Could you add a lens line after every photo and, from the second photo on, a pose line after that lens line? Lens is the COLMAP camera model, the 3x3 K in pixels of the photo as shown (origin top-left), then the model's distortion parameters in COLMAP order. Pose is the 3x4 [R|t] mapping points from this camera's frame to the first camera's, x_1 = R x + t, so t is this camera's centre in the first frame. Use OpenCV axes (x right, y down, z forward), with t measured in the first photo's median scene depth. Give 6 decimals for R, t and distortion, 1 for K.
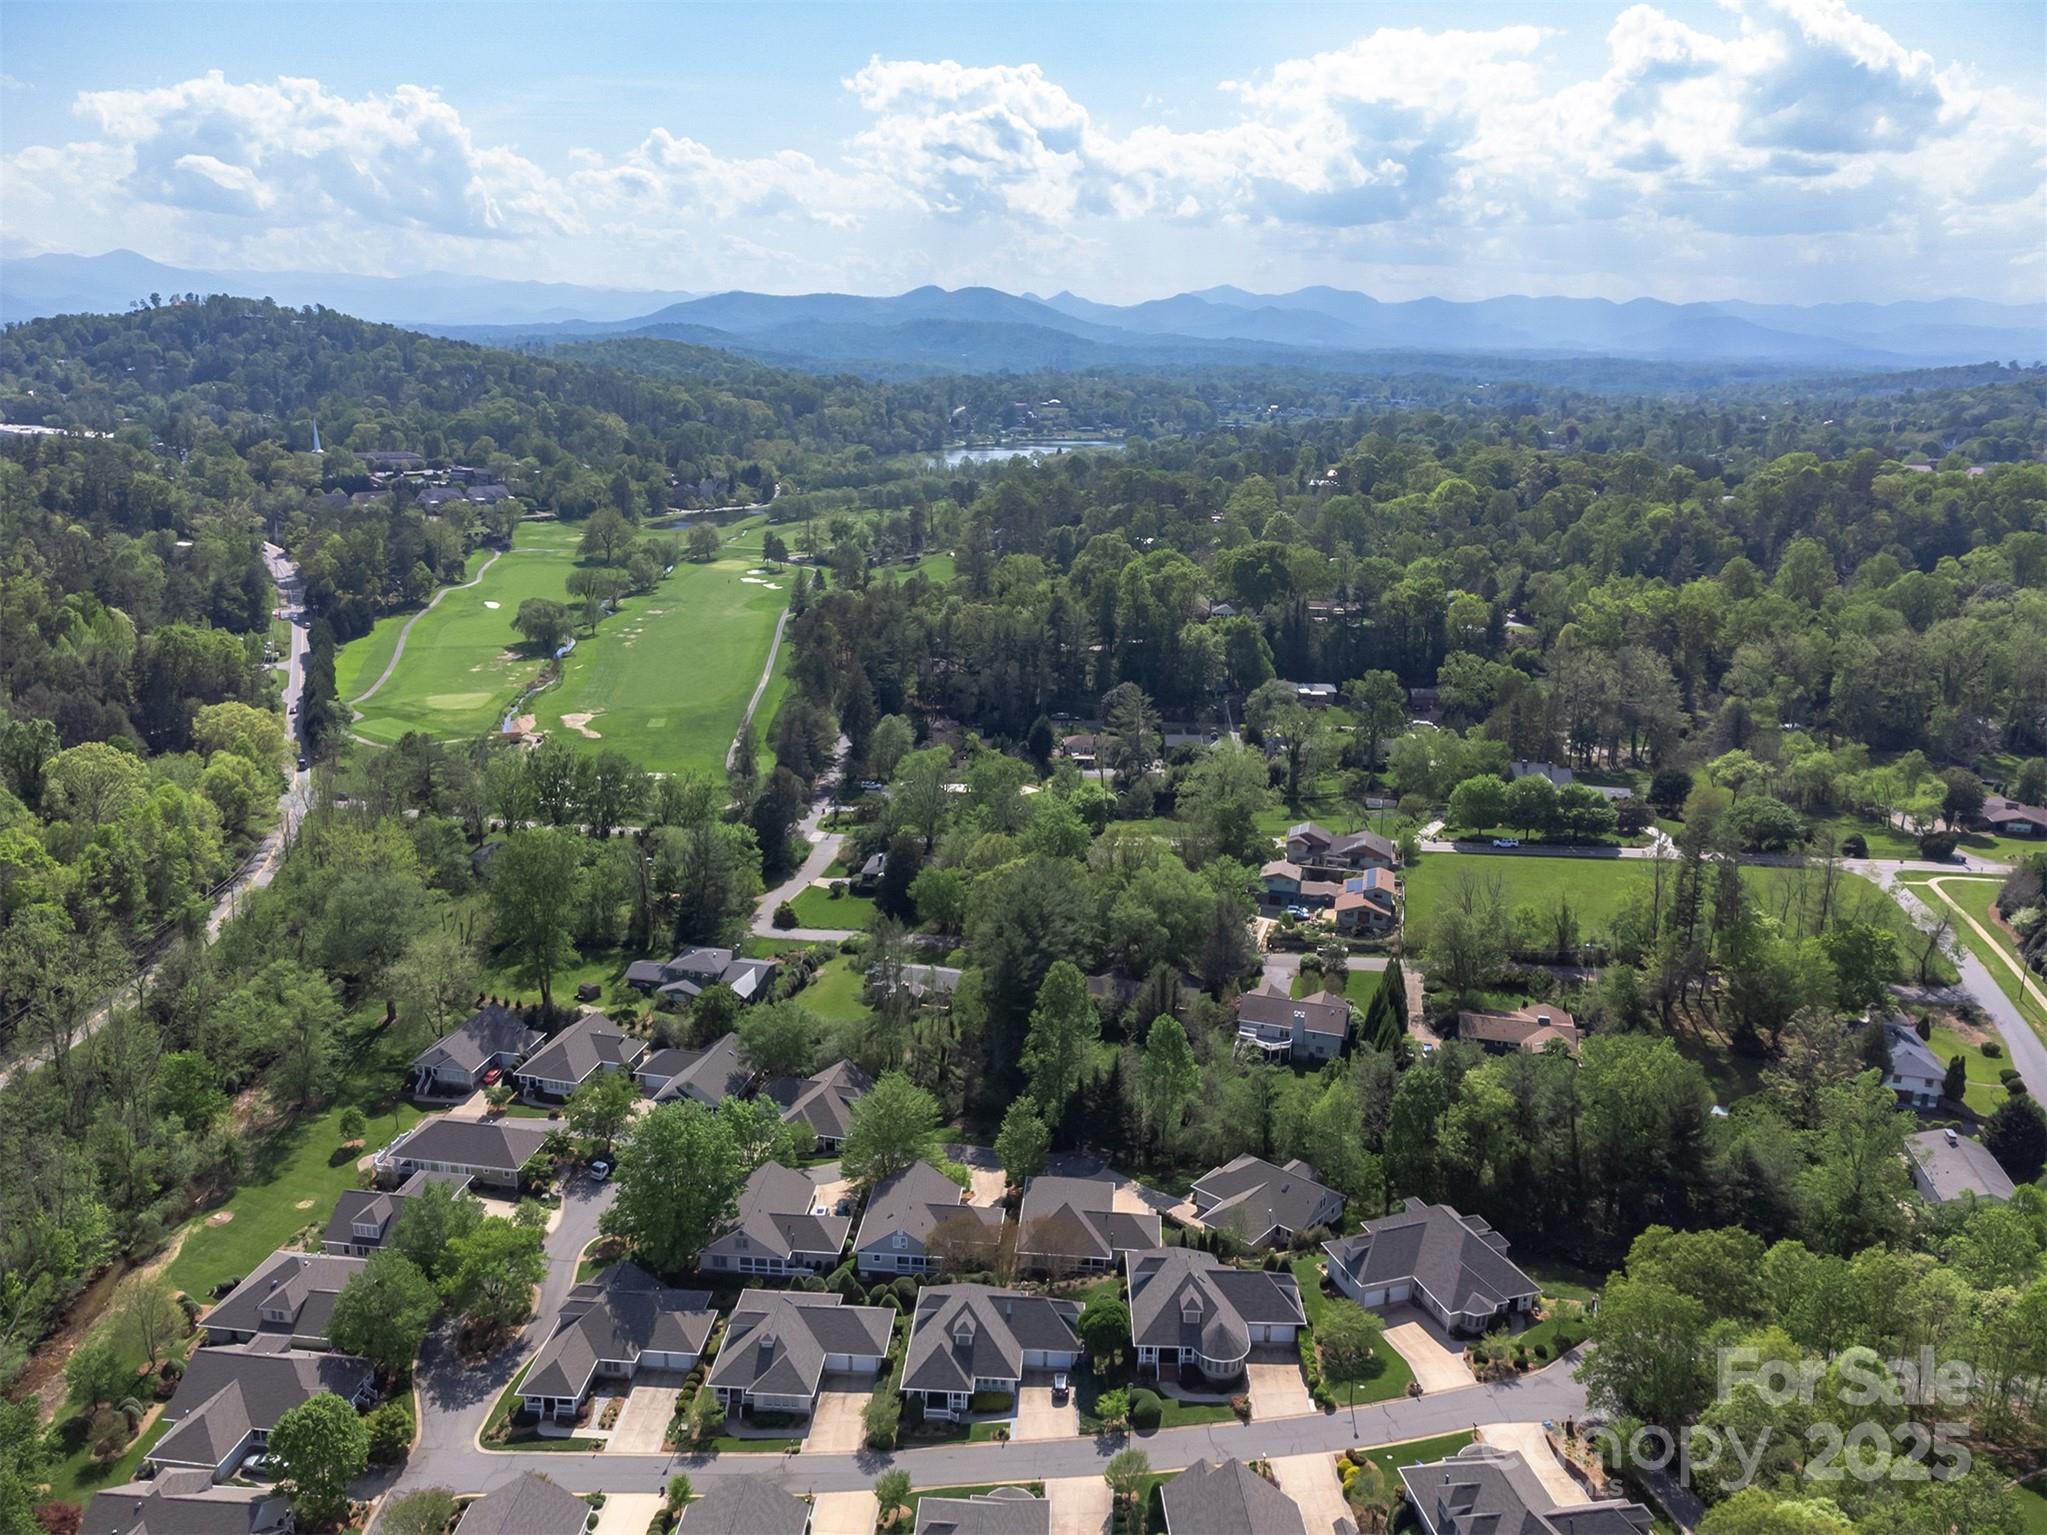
lens RADIAL K [[1527.8, 0, 1074.9], [0, 1527.8, 767.5], [0, 0, 1]] dist [0.069344, -0.127313]
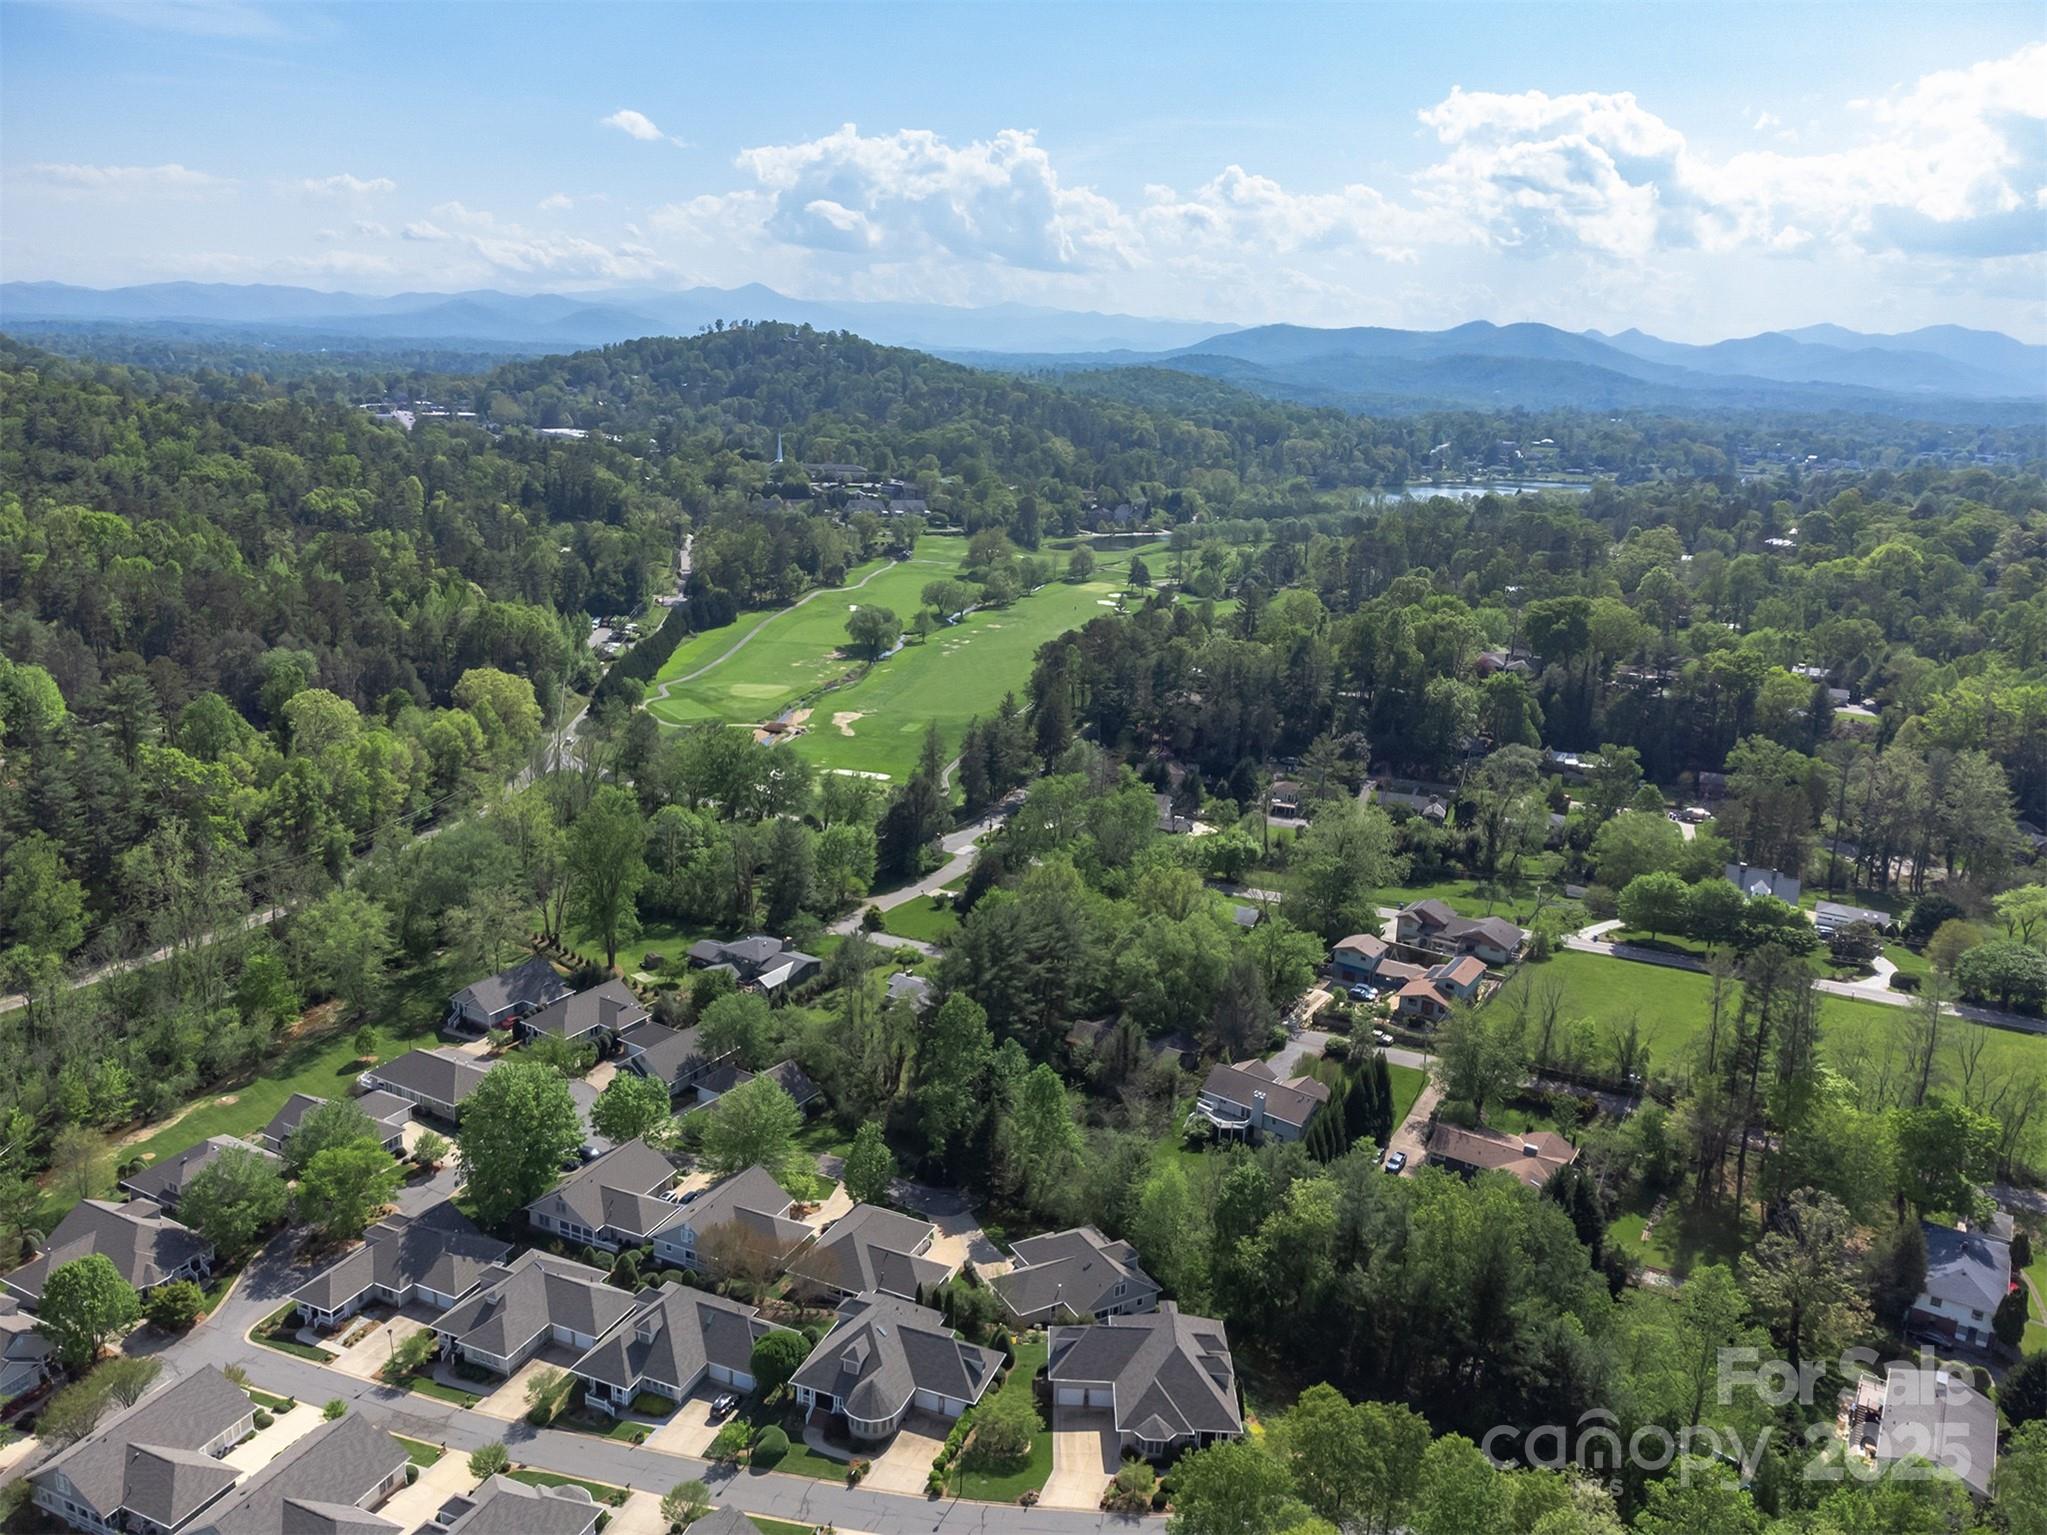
lens RADIAL K [[1544.2, 0, 1023.5], [0, 1544.2, 767.5], [0, 0, 1]] dist [0.056459, -0.067515]
pose [[0.940486, 0.105639, -0.322995, 0.244531], [-0.112712, 0.993622, -0.003216, -0.012824], [0.320596, 0.039430, 0.946395, 0.054817]]
